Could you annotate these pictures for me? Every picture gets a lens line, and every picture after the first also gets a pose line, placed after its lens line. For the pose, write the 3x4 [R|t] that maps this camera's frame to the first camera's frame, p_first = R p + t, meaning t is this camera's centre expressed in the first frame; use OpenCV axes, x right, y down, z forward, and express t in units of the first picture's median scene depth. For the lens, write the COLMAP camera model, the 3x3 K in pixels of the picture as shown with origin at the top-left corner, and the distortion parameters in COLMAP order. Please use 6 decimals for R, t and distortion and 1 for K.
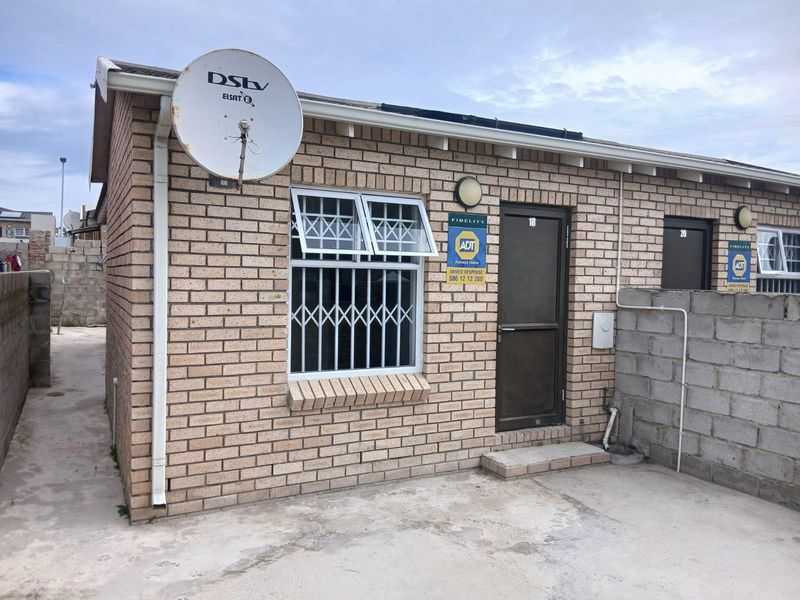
lens RADIAL K [[605.6, 0, 404.1], [0, 605.6, 297.4], [0, 0, 1]] dist [0.038634, -0.064731]
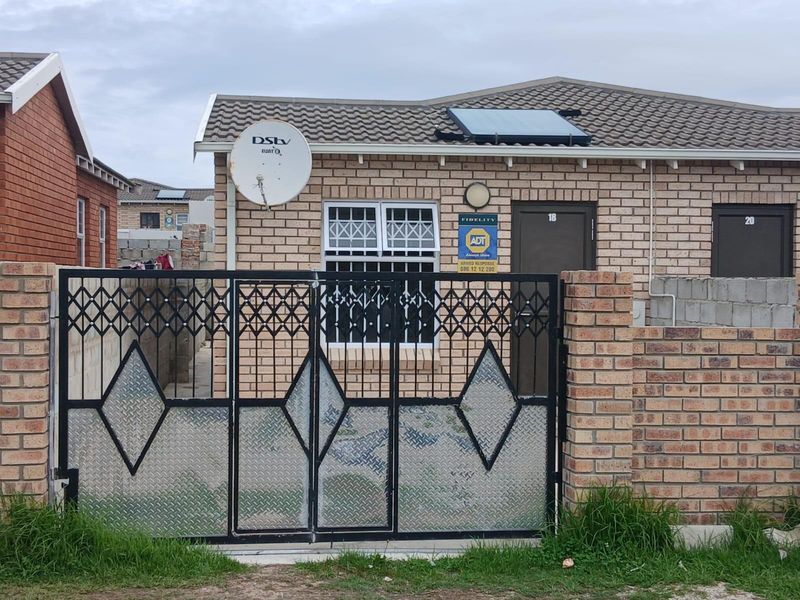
lens RADIAL K [[1184.9, 0, 398.9], [0, 1184.9, 300.3], [0, 0, 1]] dist [-0.081989, 0.000000]
pose [[0.926019, -0.003965, -0.377457, 0.841194], [-0.004045, 0.999783, -0.020425, 0.078058], [0.377456, 0.020441, 0.925802, -1.191777]]
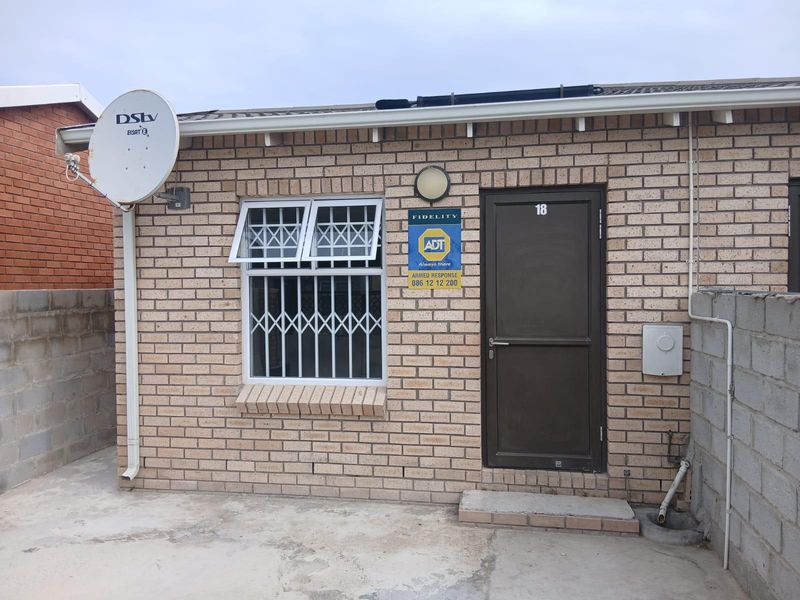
lens RADIAL K [[605.6, 0, 400.2], [0, 605.6, 298.9], [0, 0, 1]] dist [0.038634, -0.064731]
pose [[0.797507, -0.011239, -0.603205, 0.600983], [0.001881, 0.999868, -0.016142, 0.006067], [0.603307, 0.011739, 0.797423, 0.282675]]
